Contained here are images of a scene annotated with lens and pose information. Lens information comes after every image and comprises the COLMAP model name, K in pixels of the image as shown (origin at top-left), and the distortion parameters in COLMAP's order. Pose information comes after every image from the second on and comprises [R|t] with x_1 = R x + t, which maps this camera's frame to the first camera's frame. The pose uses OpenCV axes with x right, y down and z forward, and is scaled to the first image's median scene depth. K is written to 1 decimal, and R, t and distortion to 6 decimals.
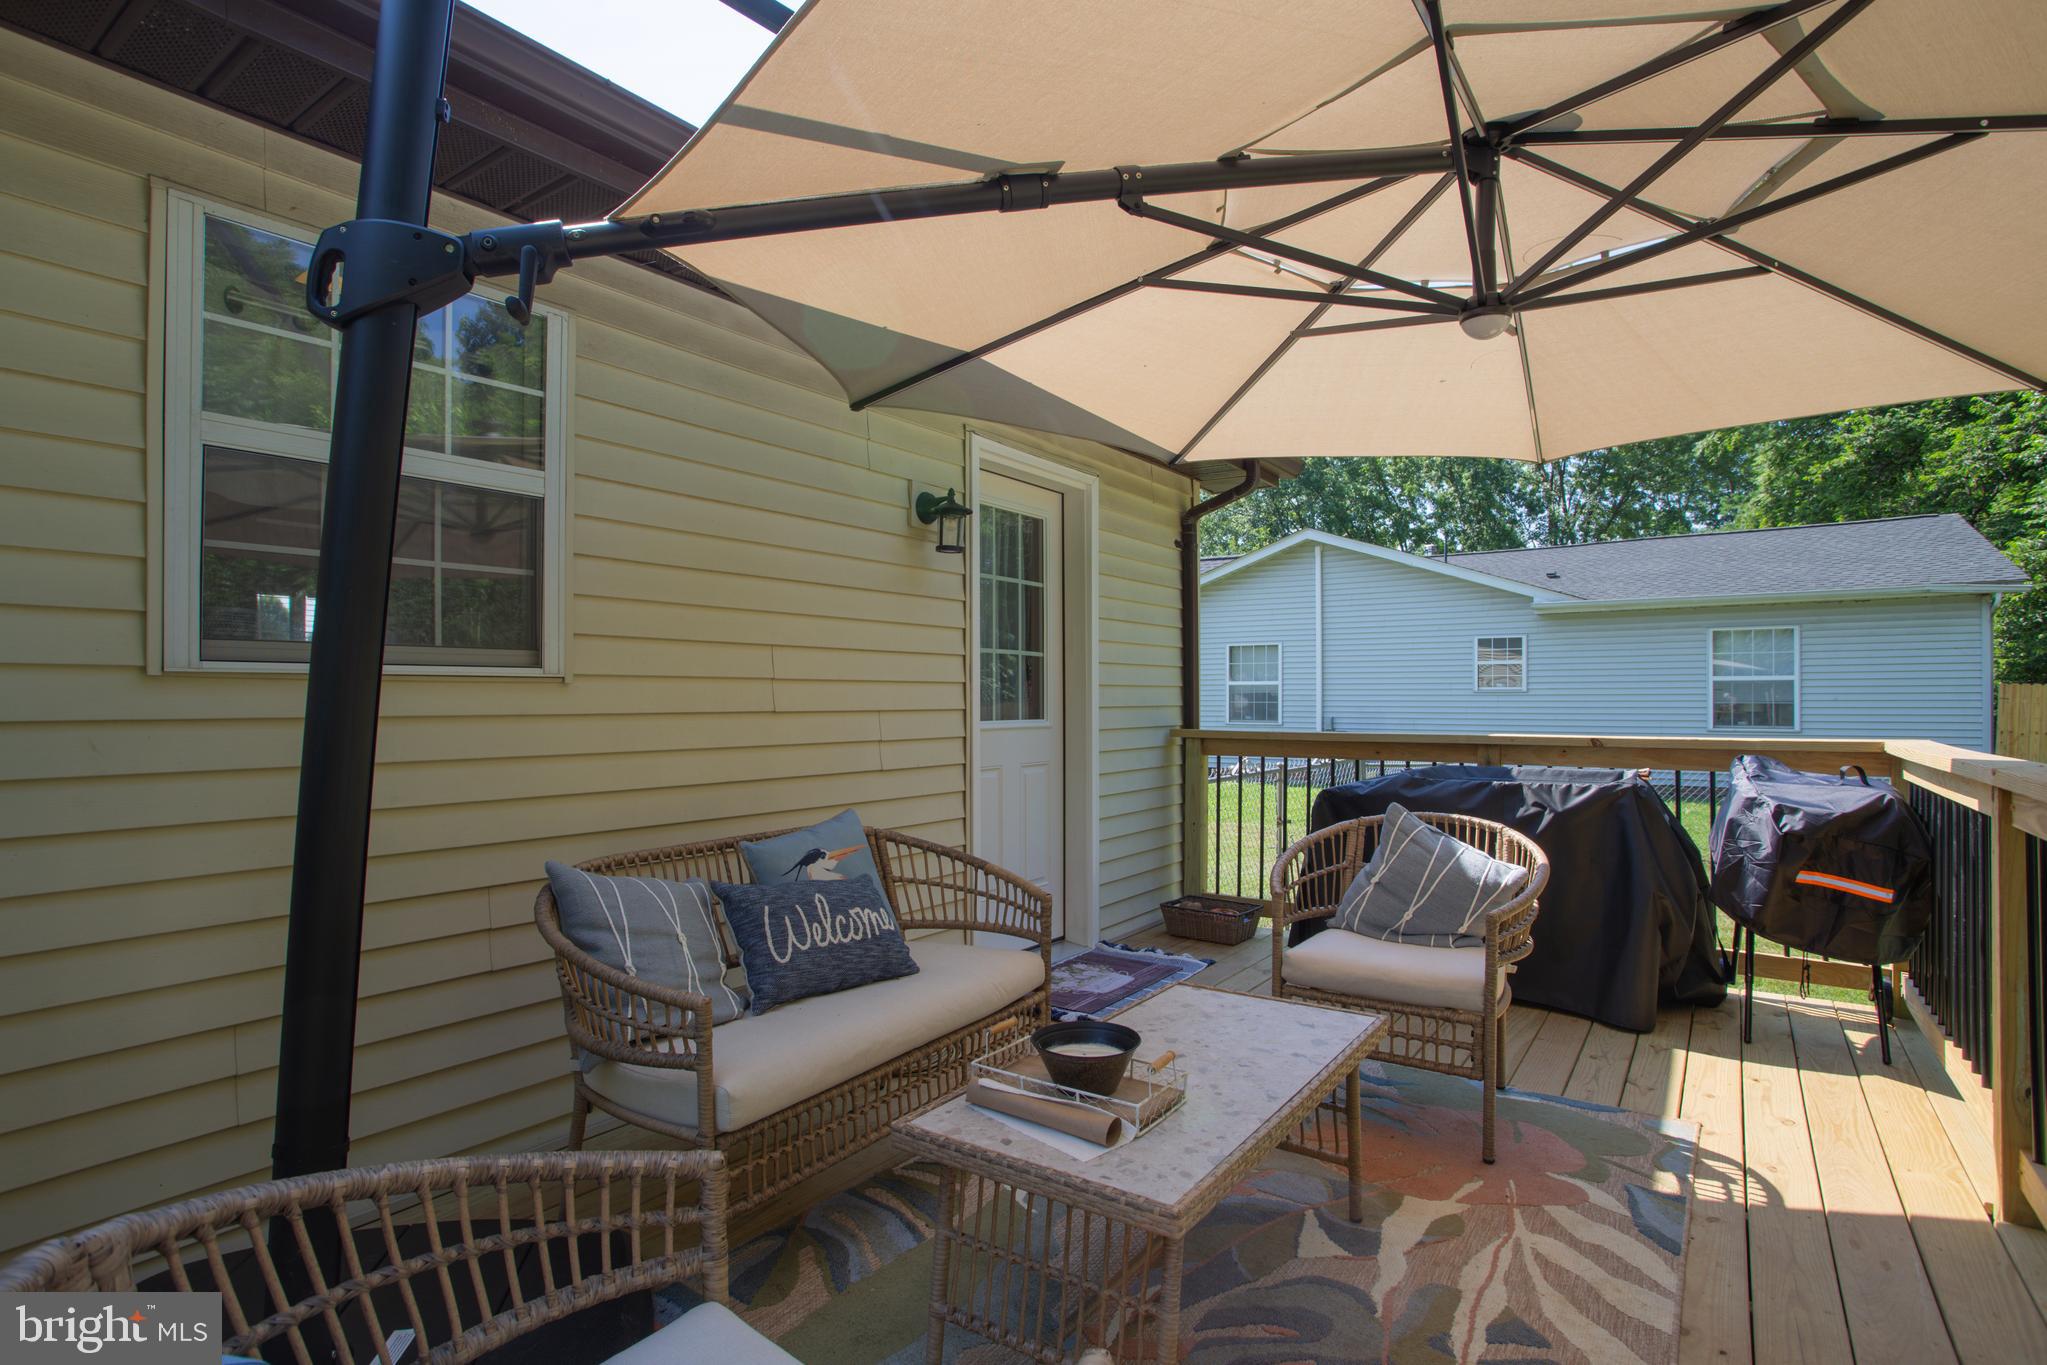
lens RADIAL K [[1009.5, 0, 1025.6], [0, 1009.5, 685.3], [0, 0, 1]] dist [-0.072032, 0.028621]
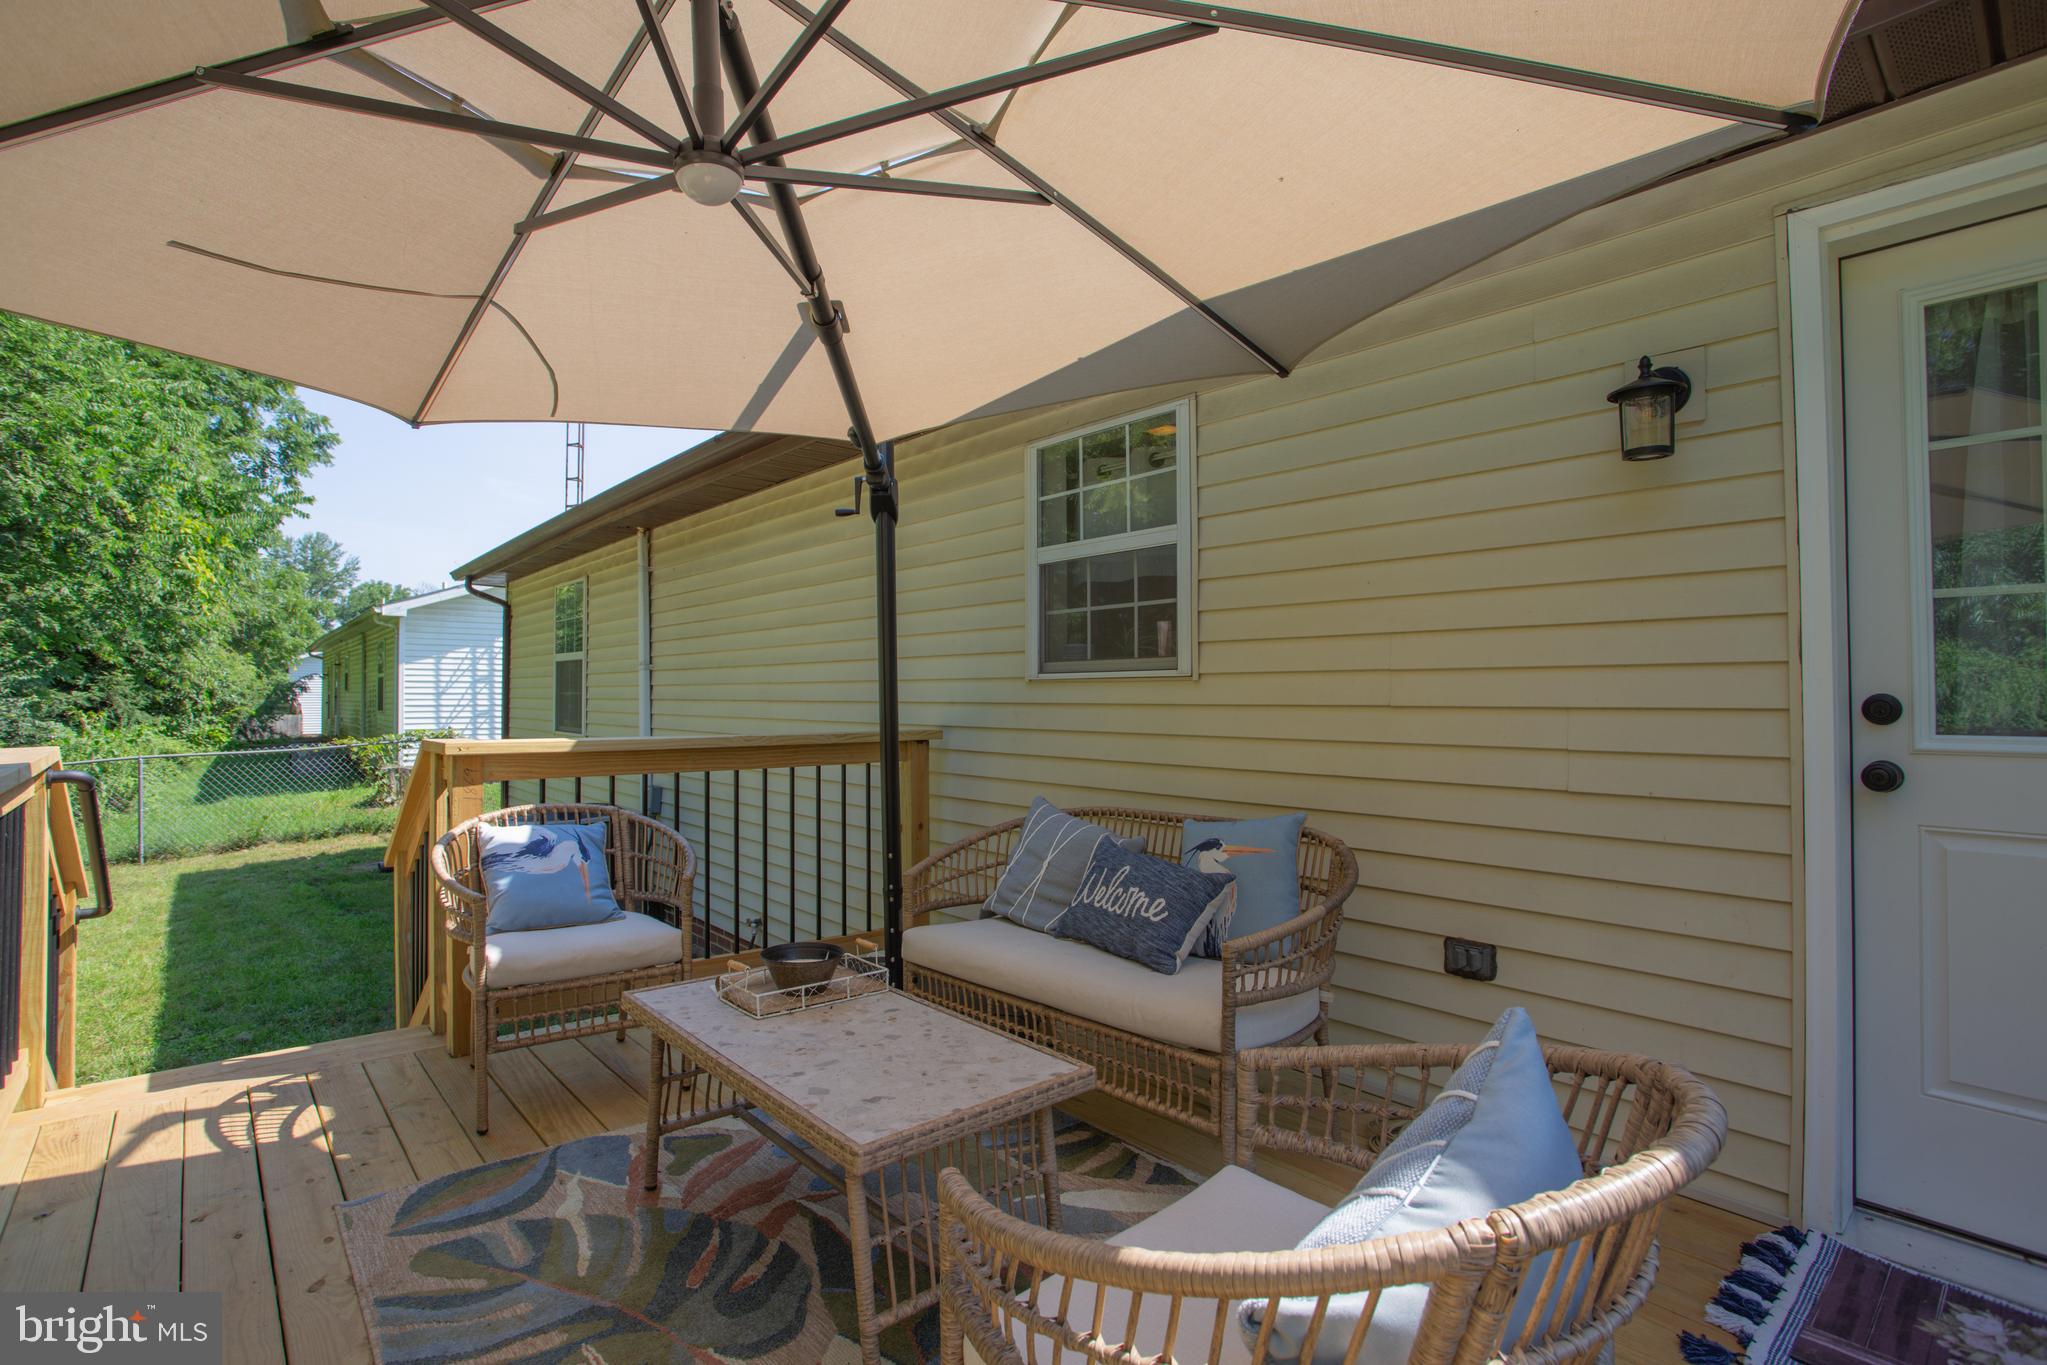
lens RADIAL K [[1009.5, 0, 1025.1], [0, 1009.5, 671.6], [0, 0, 1]] dist [-0.072032, 0.028621]
pose [[-0.234695, -0.016913, -0.971922, 0.956444], [0.014667, 0.999673, -0.020938, 0.012268], [0.971958, -0.019169, -0.234370, 1.203121]]
